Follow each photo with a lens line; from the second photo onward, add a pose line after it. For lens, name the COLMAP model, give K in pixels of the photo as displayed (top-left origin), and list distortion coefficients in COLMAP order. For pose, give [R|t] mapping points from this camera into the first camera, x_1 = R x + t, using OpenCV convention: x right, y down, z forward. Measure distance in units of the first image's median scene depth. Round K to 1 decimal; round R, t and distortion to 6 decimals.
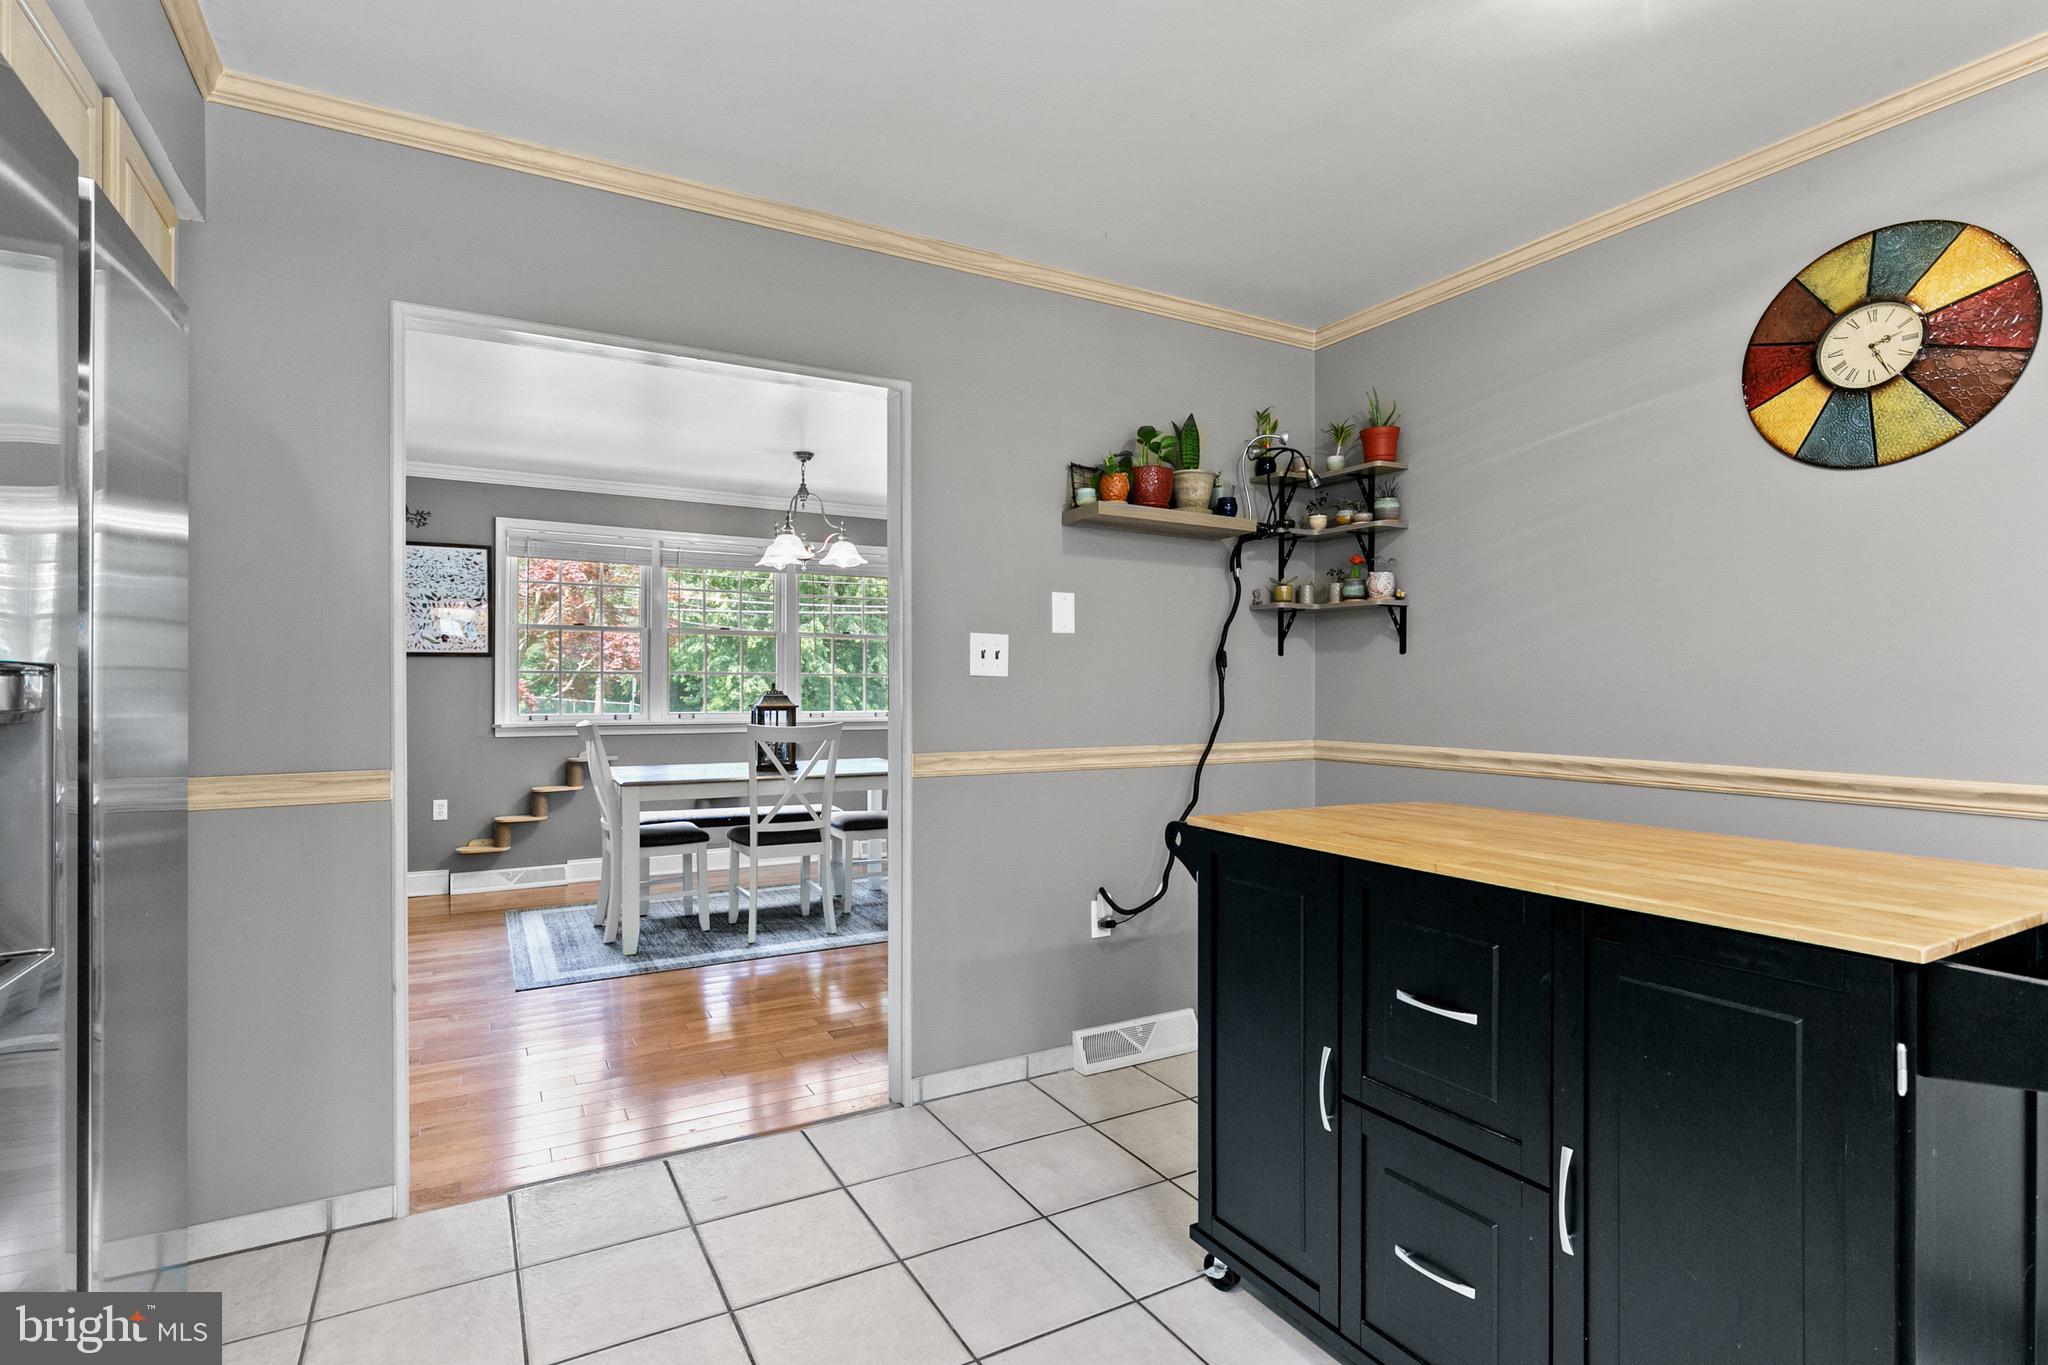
lens RADIAL K [[1078.0, 0, 1023.7], [0, 1078.0, 697.4], [0, 0, 1]] dist [0.000103, 0.000138]
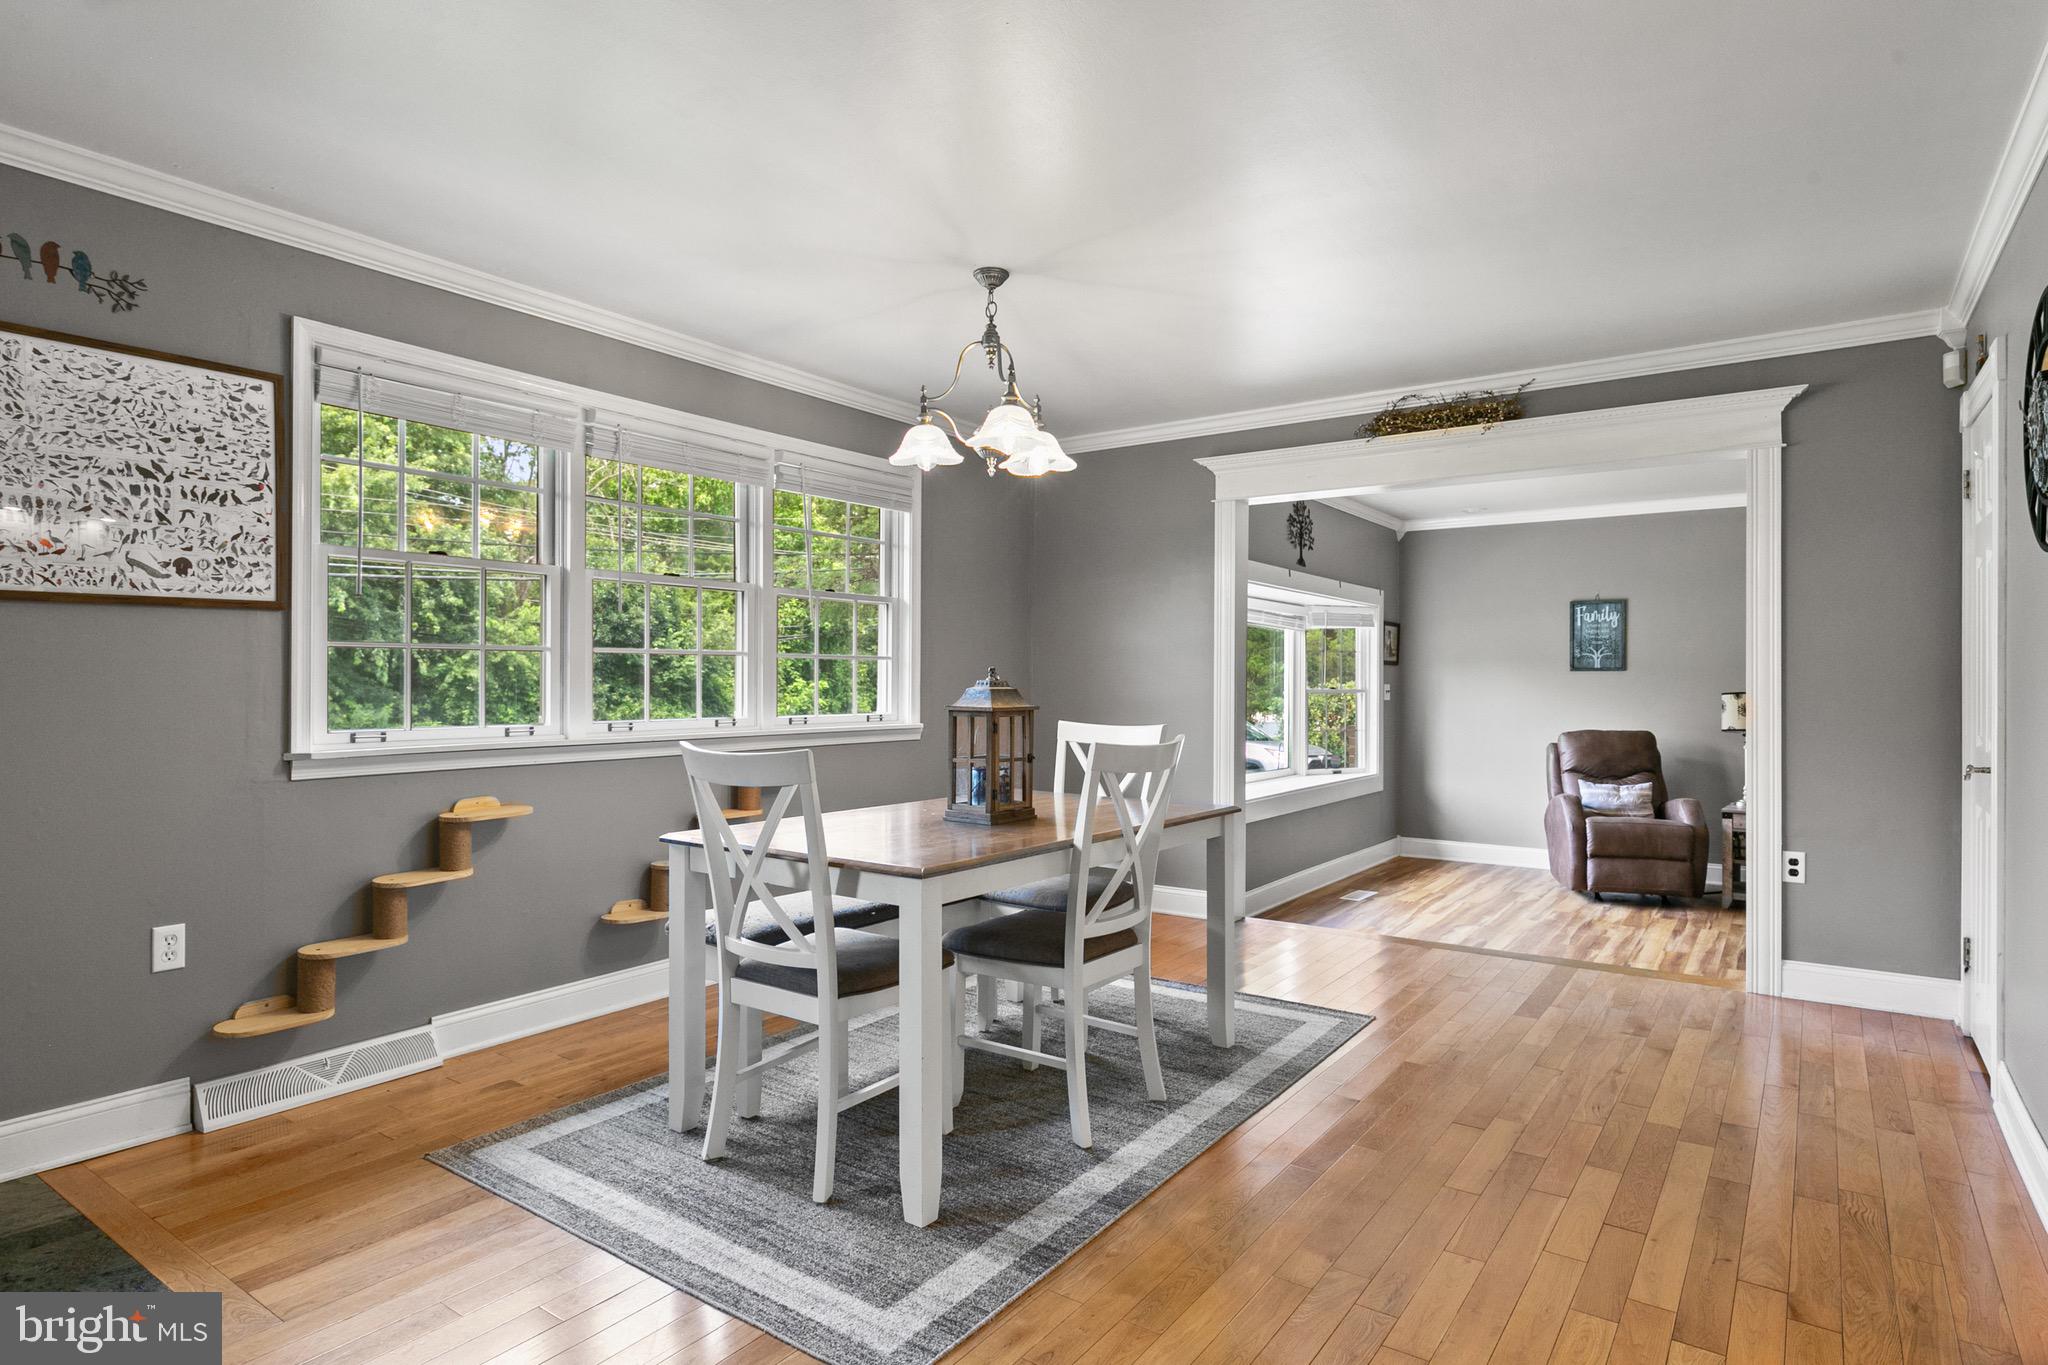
lens RADIAL K [[1152.5, 0, 1022.5], [0, 1152.5, 687.1], [0, 0, 1]] dist [0.003504, -0.000962]
pose [[0.890341, -0.006092, 0.455254, -0.441496], [0.007831, 0.999967, -0.001935, -0.000550], [-0.455227, 0.005288, 0.890360, 0.407328]]
